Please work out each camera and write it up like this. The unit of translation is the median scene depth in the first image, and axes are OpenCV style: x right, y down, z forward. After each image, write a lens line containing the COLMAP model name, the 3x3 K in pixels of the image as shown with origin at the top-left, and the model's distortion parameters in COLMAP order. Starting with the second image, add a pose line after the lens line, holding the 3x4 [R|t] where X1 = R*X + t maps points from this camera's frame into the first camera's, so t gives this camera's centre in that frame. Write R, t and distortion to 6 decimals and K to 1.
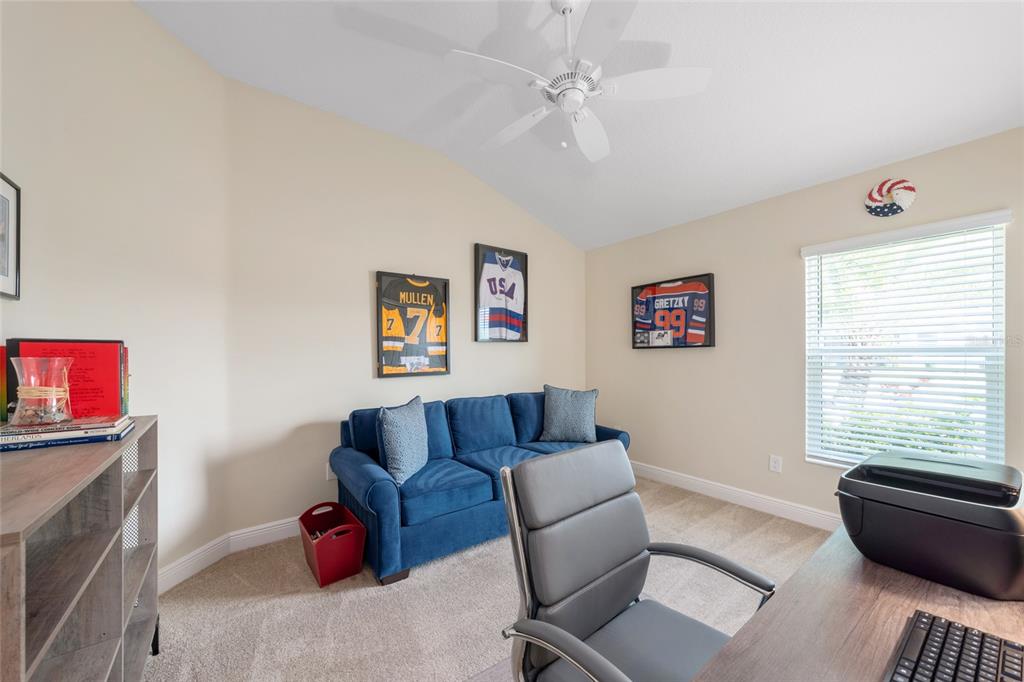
lens RADIAL K [[382.8, 0, 516.6], [0, 382.8, 353.3], [0, 0, 1]] dist [-0.000714, -0.000185]
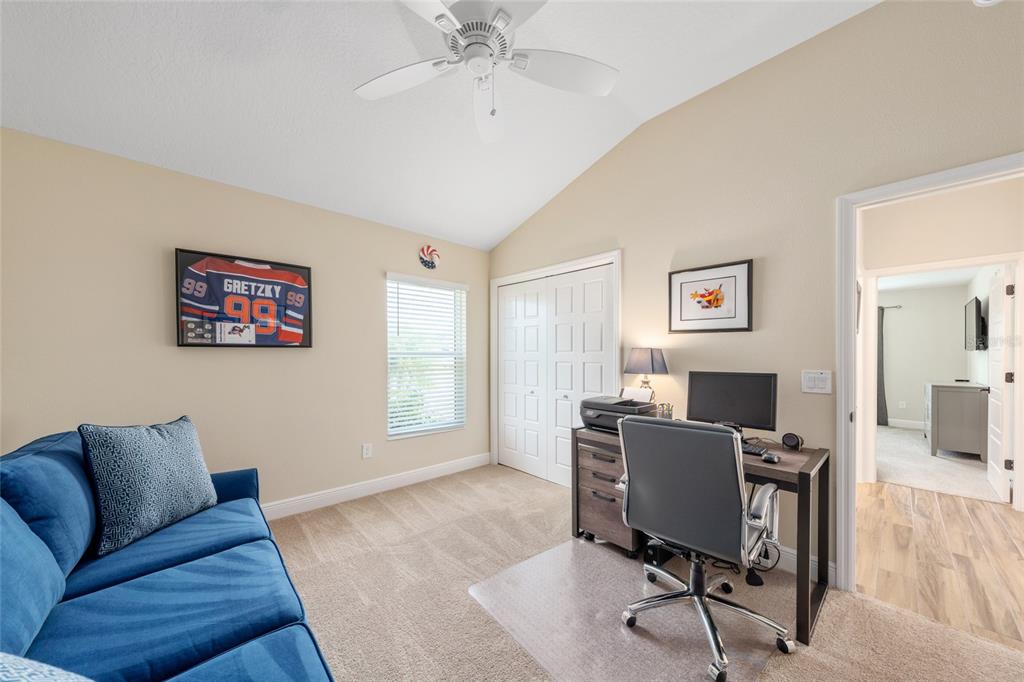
lens RADIAL K [[358.0, 0, 513.9], [0, 358.0, 351.7], [0, 0, 1]] dist [-0.000361, 0.000030]
pose [[-0.099544, 0.012996, 0.994948, -0.387845], [-0.004966, 0.999896, -0.013558, 0.002362], [-0.995021, -0.006291, -0.099469, 0.581316]]
